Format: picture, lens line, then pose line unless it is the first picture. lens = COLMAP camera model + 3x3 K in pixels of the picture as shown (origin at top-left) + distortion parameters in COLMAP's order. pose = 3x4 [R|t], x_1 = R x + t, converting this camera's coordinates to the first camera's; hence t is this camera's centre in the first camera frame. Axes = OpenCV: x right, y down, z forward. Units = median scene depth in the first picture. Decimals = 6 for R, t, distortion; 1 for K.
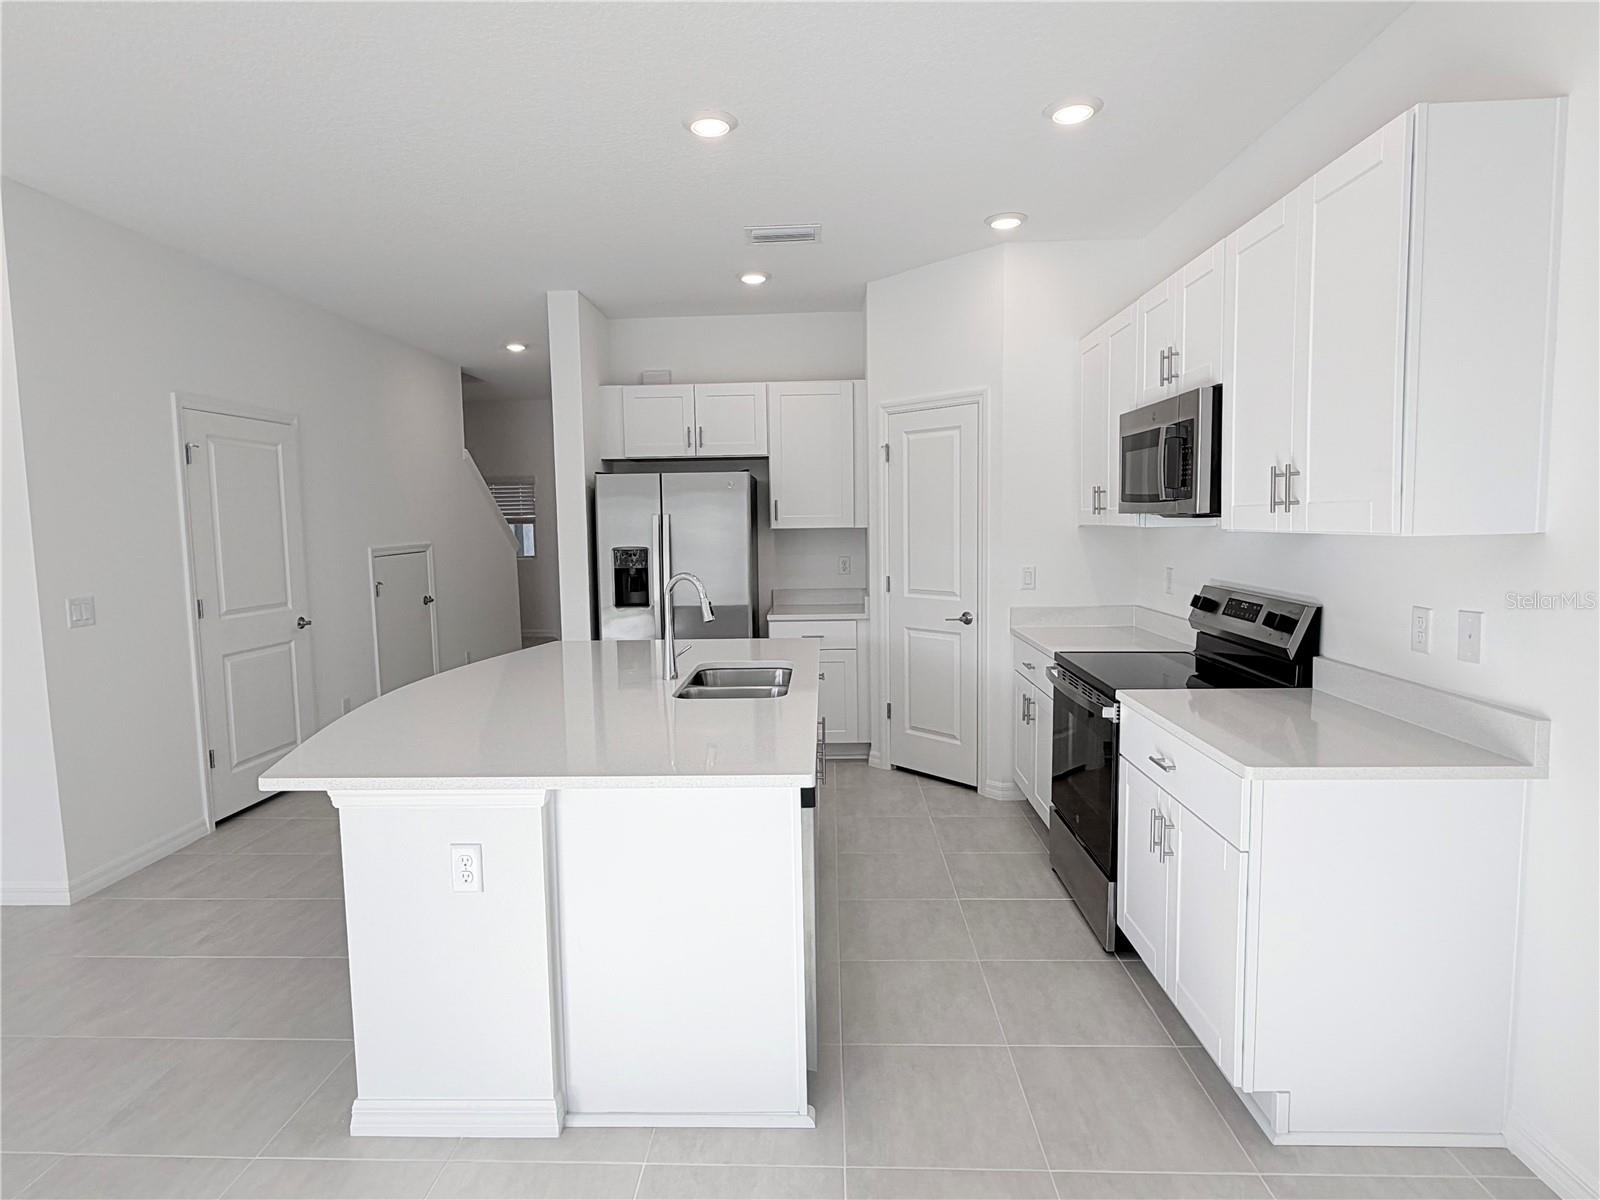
lens RADIAL K [[858.8, 0, 794.8], [0, 858.8, 599.4], [0, 0, 1]] dist [0.001052, -0.000306]
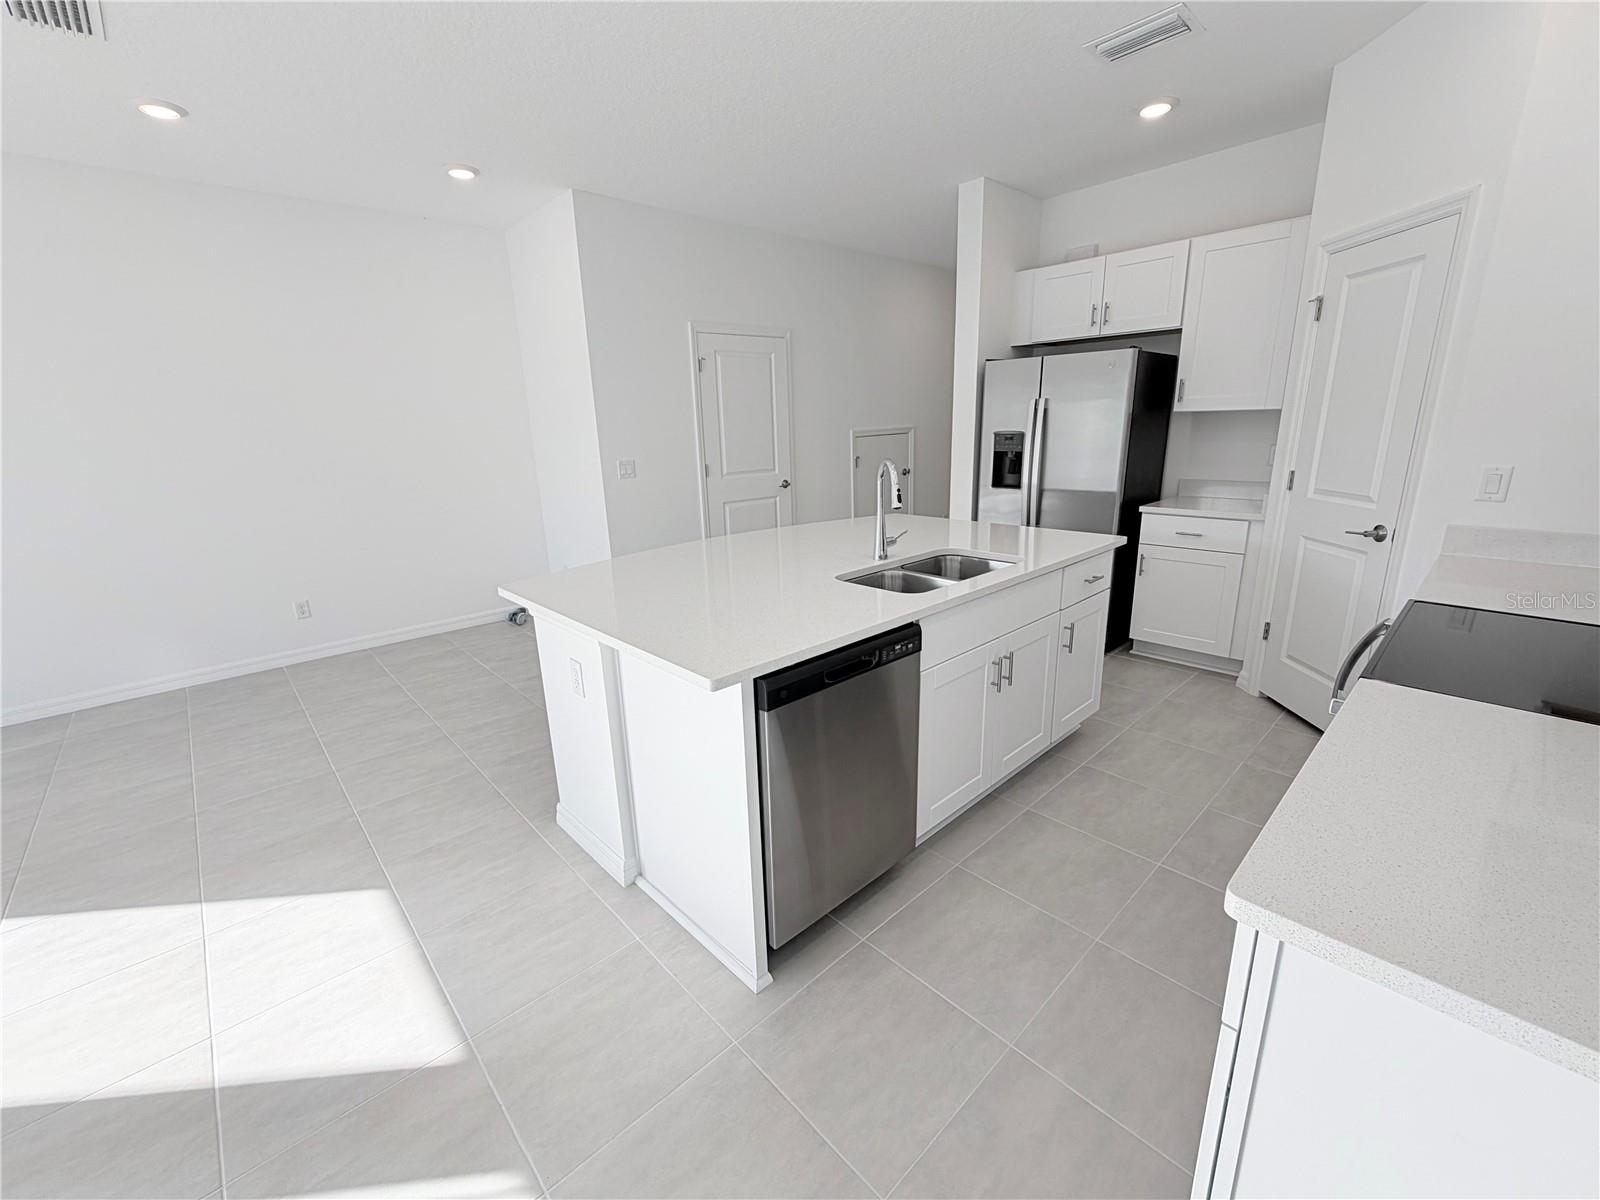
lens RADIAL K [[661.2, 0, 800.0], [0, 661.2, 600.0], [0, 0, 1]] dist [0.000411, 0.000066]
pose [[0.710829, 0.181605, -0.679516, 0.262288], [-0.048059, 0.976375, 0.210670, -0.019790], [0.701721, -0.117094, 0.702763, 0.254795]]
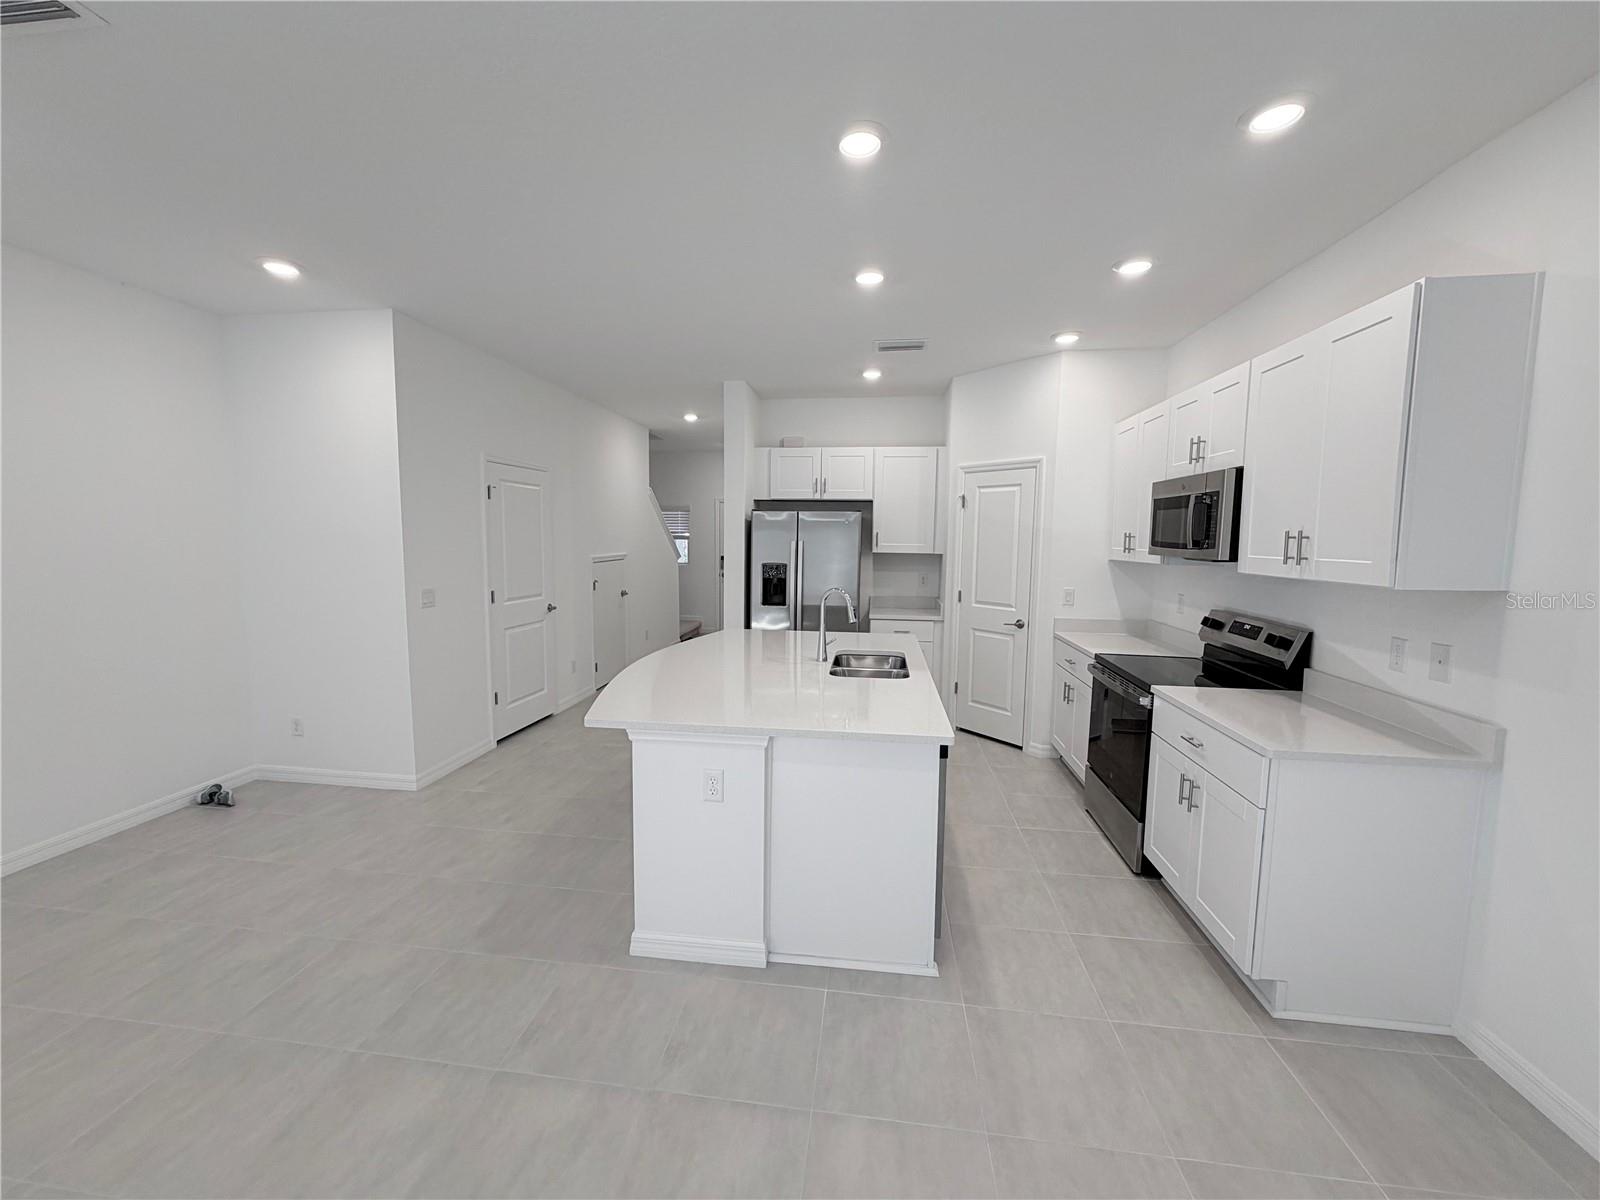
lens RADIAL K [[636.0, 0, 796.3], [0, 636.0, 599.6], [0, 0, 1]] dist [0.000390, 0.000200]
pose [[0.995571, 0.038066, -0.085963, -0.075241], [-0.037443, 0.999260, 0.008856, -0.013471], [0.086236, -0.005598, 0.996259, -0.047846]]
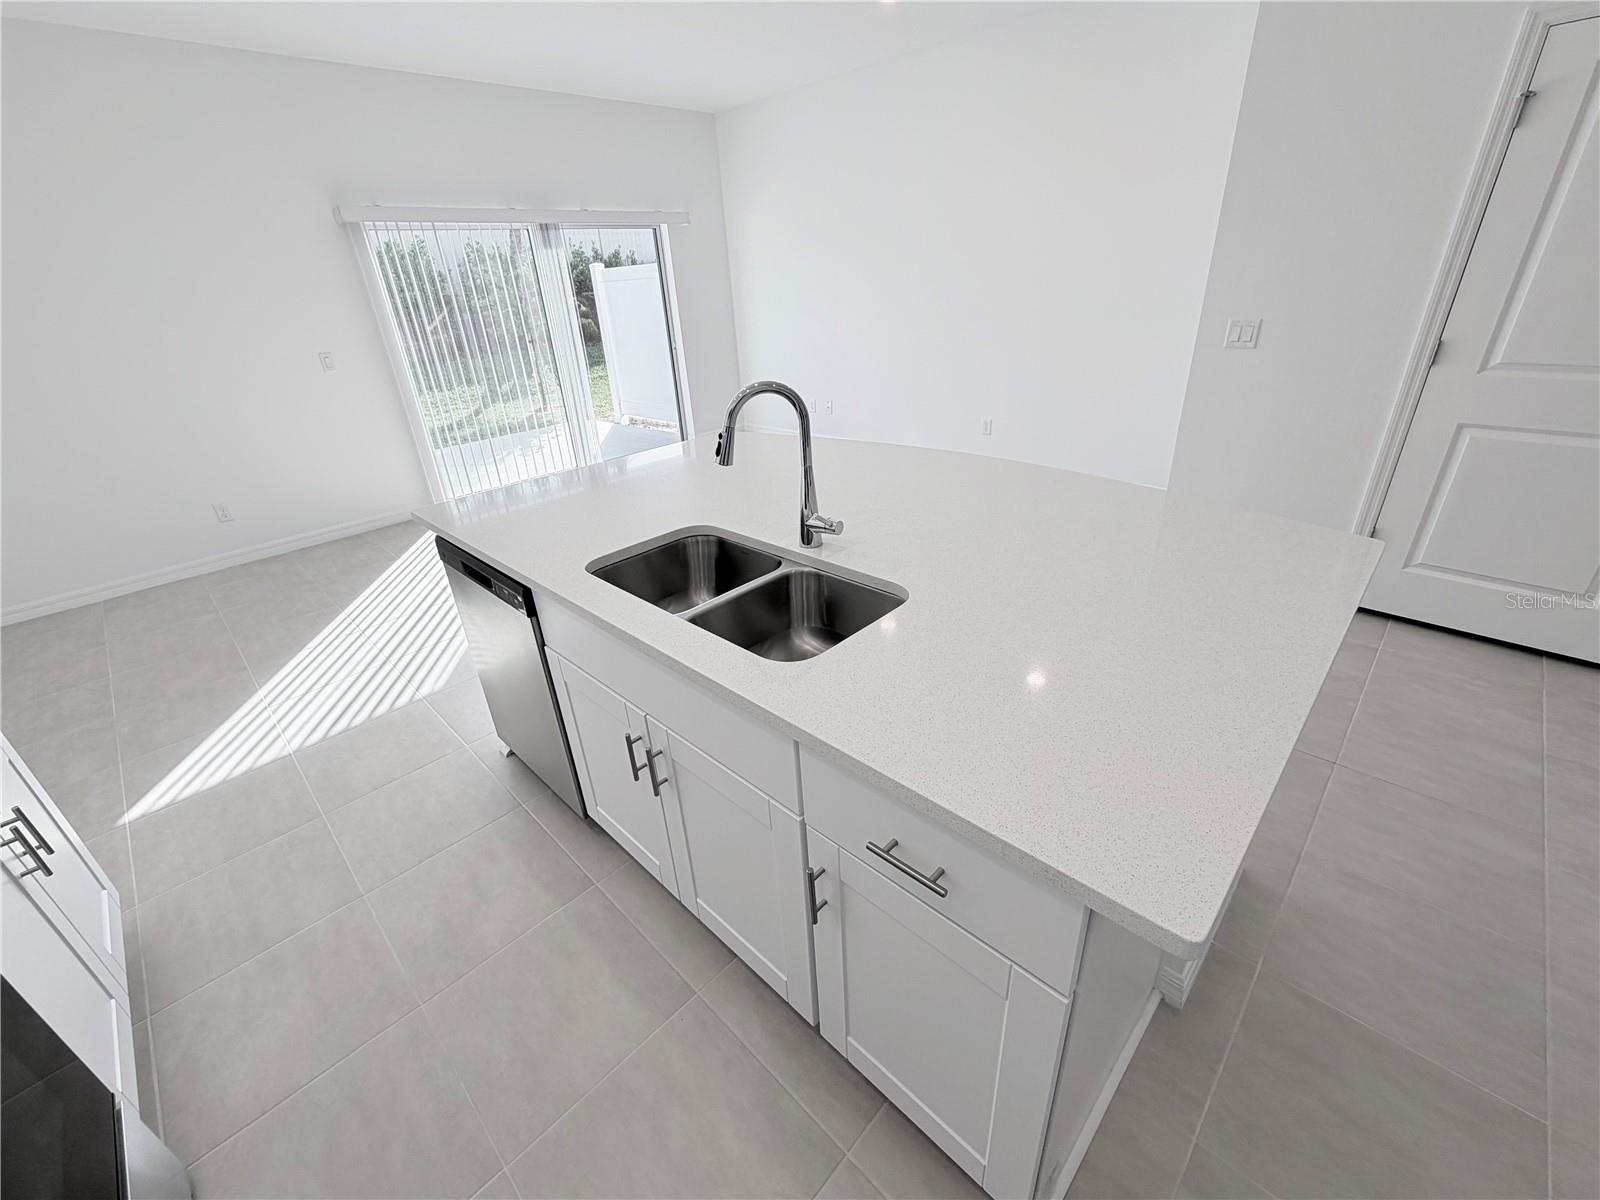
lens RADIAL K [[661.2, 0, 800.0], [0, 661.2, 600.0], [0, 0, 1]] dist [0.000411, 0.000066]
pose [[-0.668143, 0.380327, -0.639481, 0.153747], [-0.000465, 0.859266, 0.511528, -0.099862], [0.744033, 0.342071, -0.573936, 0.968409]]
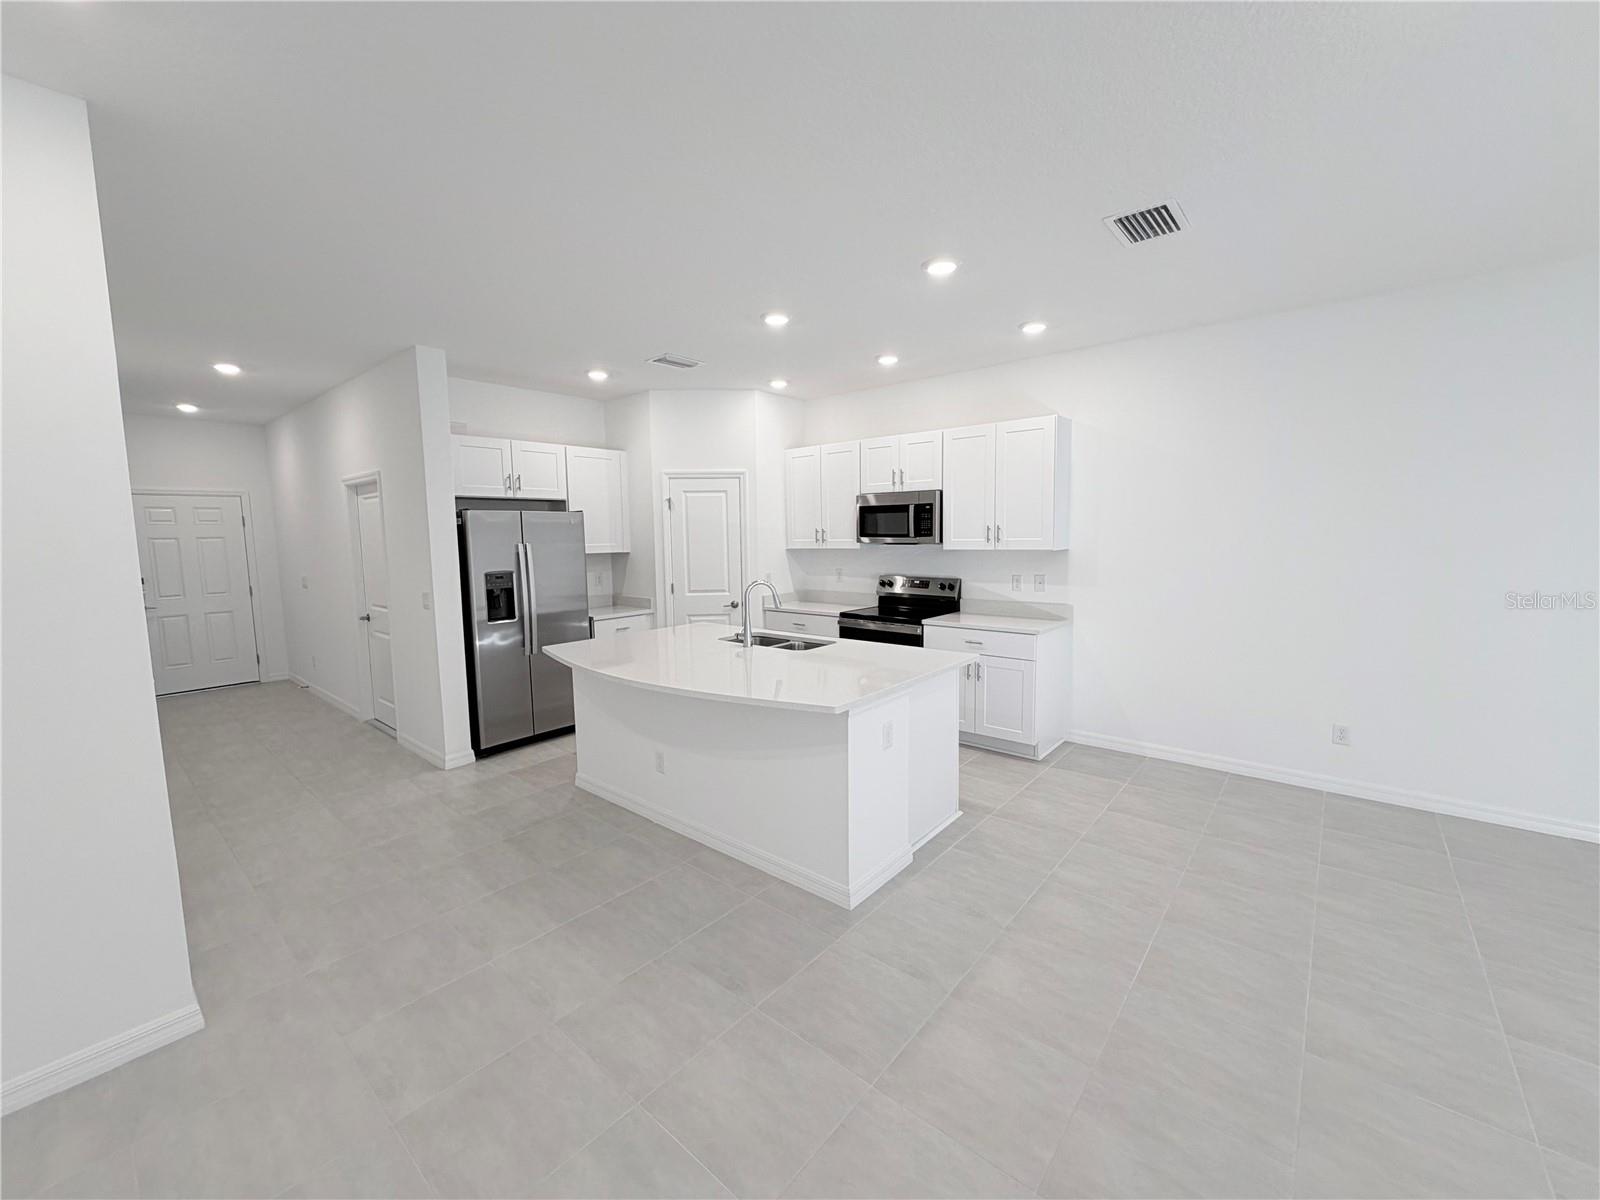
lens RADIAL K [[636.0, 0, 796.3], [0, 636.0, 599.6], [0, 0, 1]] dist [0.000390, 0.000200]
pose [[0.617968, -0.074153, 0.782699, -0.758313], [0.079236, 0.996347, 0.031835, -0.019352], [-0.782201, 0.042345, 0.621586, 0.135294]]
